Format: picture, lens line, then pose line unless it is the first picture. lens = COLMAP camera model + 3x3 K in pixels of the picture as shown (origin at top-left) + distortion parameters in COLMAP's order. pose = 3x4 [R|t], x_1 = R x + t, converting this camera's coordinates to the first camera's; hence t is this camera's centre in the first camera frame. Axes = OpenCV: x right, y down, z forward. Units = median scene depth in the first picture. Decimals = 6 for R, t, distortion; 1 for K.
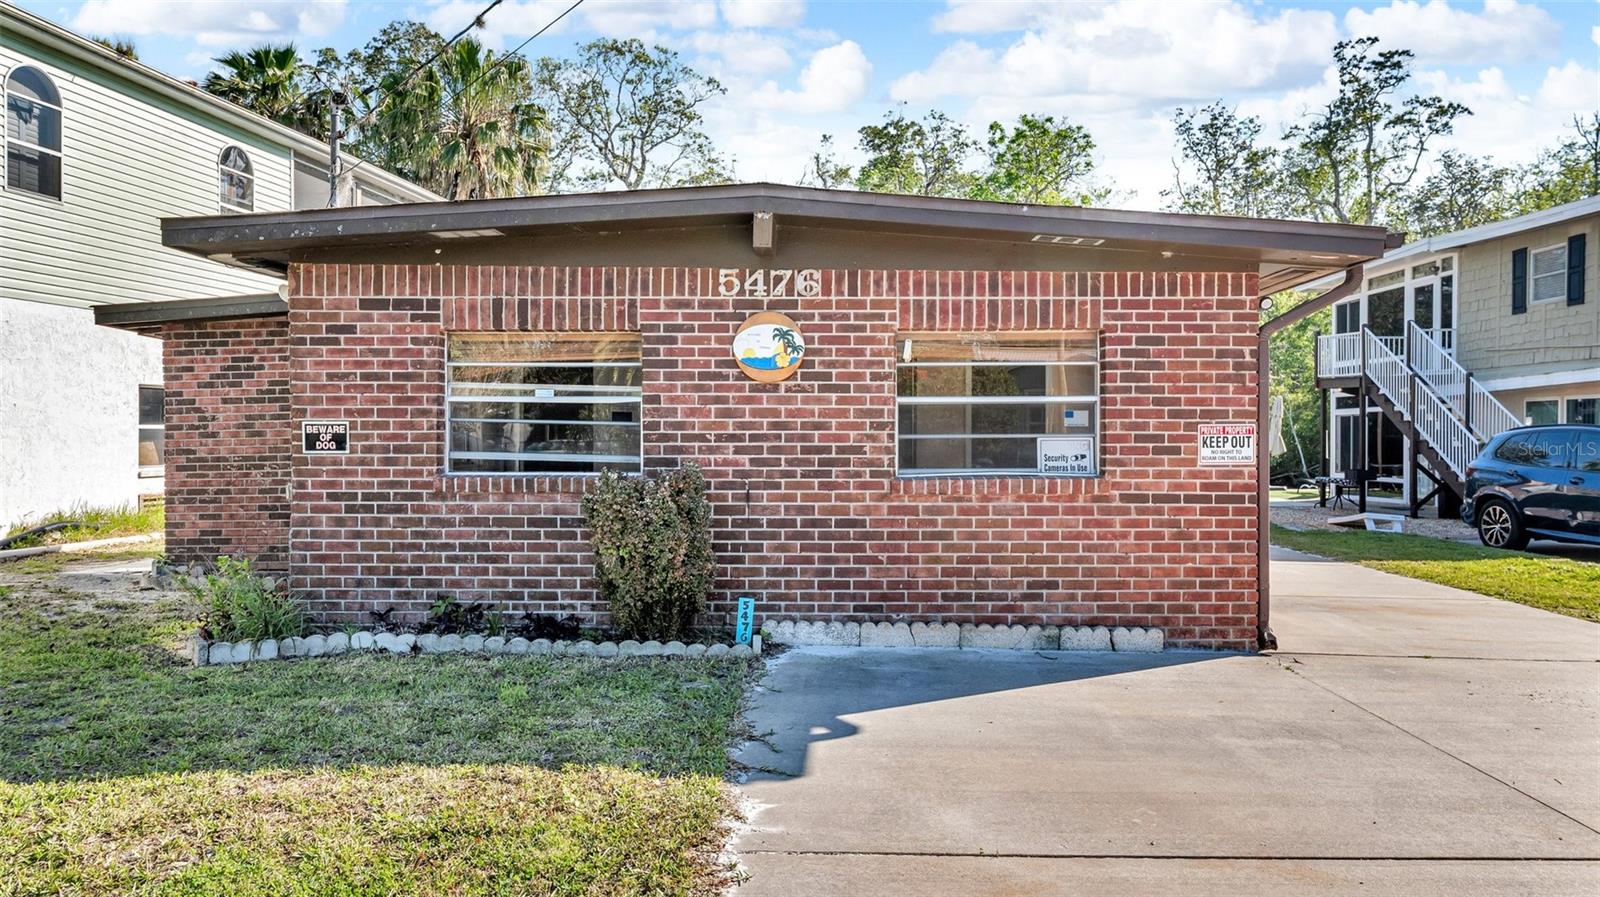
lens RADIAL K [[1114.3, 0, 800.0], [0, 1114.3, 448.5], [0, 0, 1]] dist [-0.000195, -0.001677]
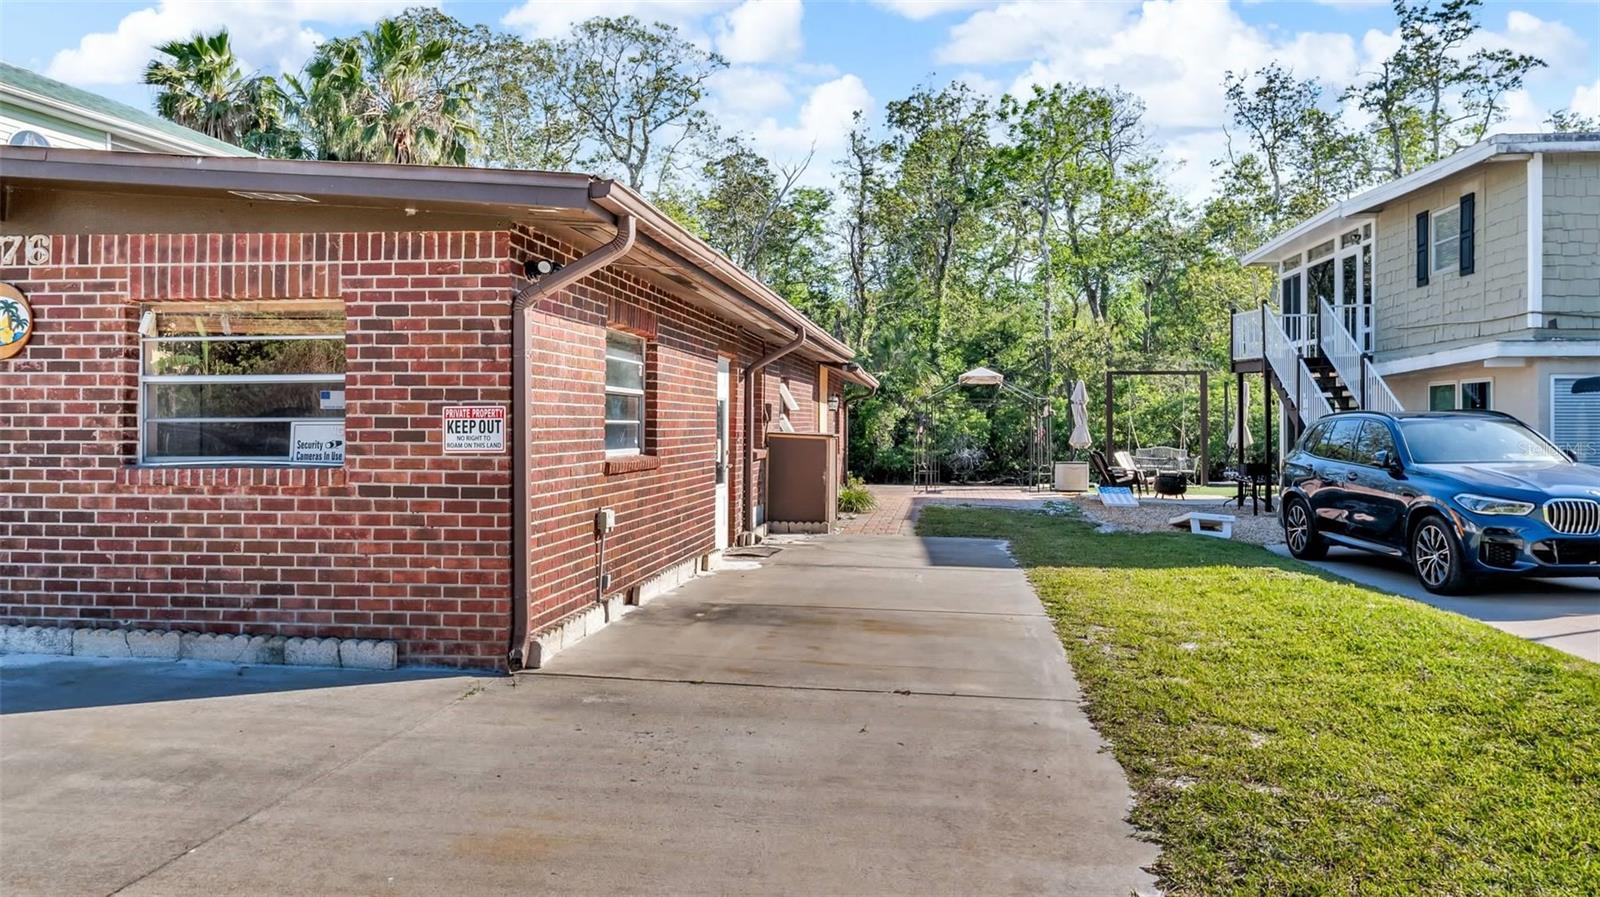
lens RADIAL K [[1161.6, 0, 804.3], [0, 1161.6, 416.3], [0, 0, 1]] dist [0.002700, -0.000090]
pose [[0.995022, 0.000357, -0.099657, 0.718917], [-0.002438, 0.999781, -0.020761, 0.004132], [0.099627, 0.020901, 0.994805, 0.128025]]
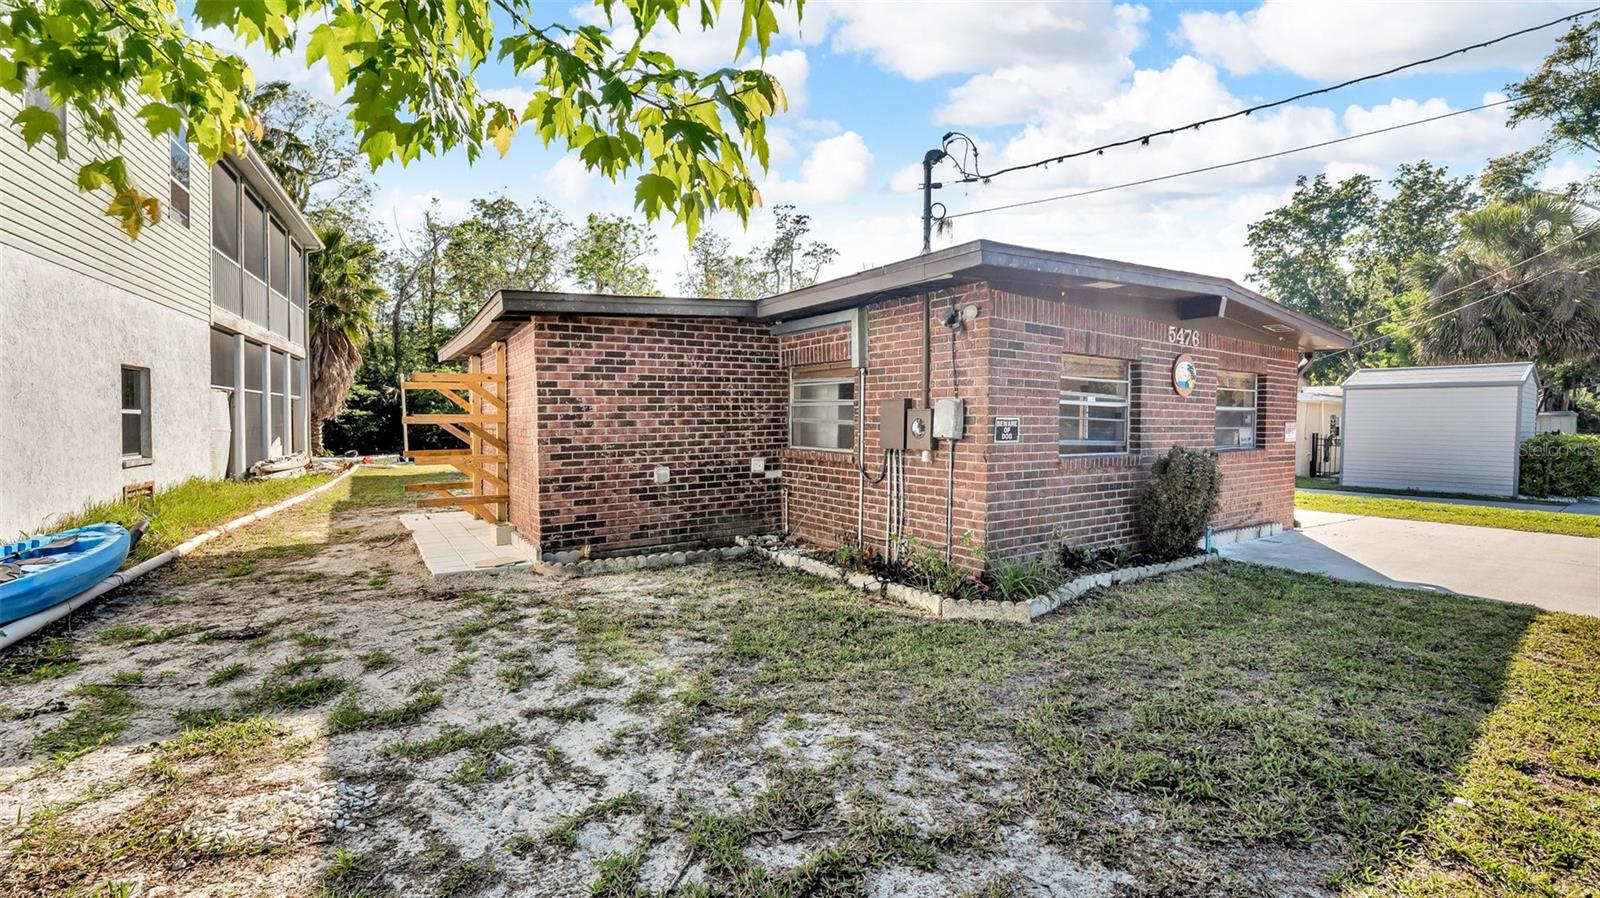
lens RADIAL K [[683.8, 0, 800.0], [0, 683.8, 449.0], [0, 0, 1]] dist [-0.013032, -0.000119]
pose [[0.797681, -0.020328, 0.602737, -1.225900], [0.001241, 0.999485, 0.032066, -0.015404], [-0.603078, -0.024830, 0.797295, 0.589641]]
